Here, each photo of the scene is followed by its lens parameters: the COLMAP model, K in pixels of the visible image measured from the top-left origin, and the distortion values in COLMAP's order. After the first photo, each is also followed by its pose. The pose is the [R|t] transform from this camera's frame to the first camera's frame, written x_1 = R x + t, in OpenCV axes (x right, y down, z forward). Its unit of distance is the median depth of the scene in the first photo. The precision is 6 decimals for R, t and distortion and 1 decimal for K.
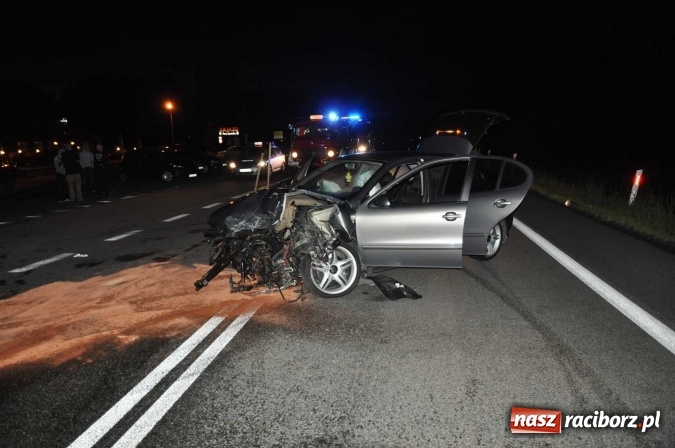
lens RADIAL K [[462.1, 0, 337.5], [0, 462.1, 224.0], [0, 0, 1]] dist [-0.118953, 0.083690]
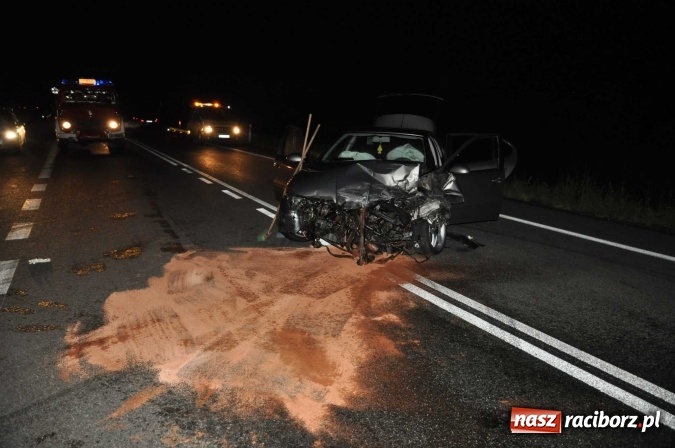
lens RADIAL K [[462.1, 0, 337.5], [0, 462.1, 224.0], [0, 0, 1]] dist [-0.118953, 0.083690]
pose [[0.792969, -0.092443, 0.602208, -0.680592], [0.058595, 0.995412, 0.075646, -0.013584], [-0.606438, -0.024699, 0.794747, 0.182109]]
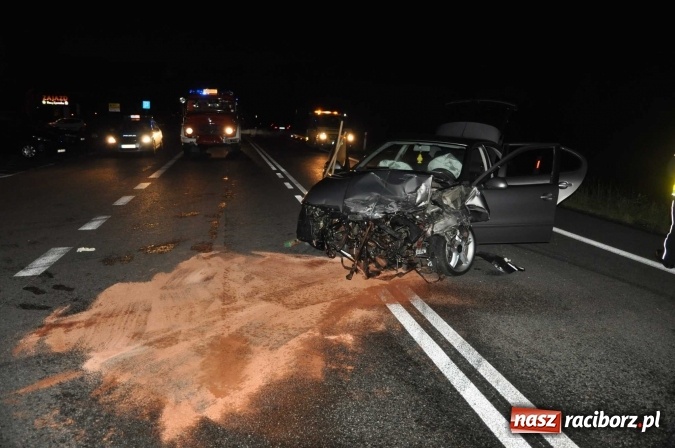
lens RADIAL K [[462.1, 0, 337.5], [0, 462.1, 224.0], [0, 0, 1]] dist [-0.118953, 0.083690]
pose [[0.933726, -0.029677, 0.356757, -0.482572], [0.013517, 0.998770, 0.047704, -0.007974], [-0.357734, -0.039720, 0.932978, 0.103140]]
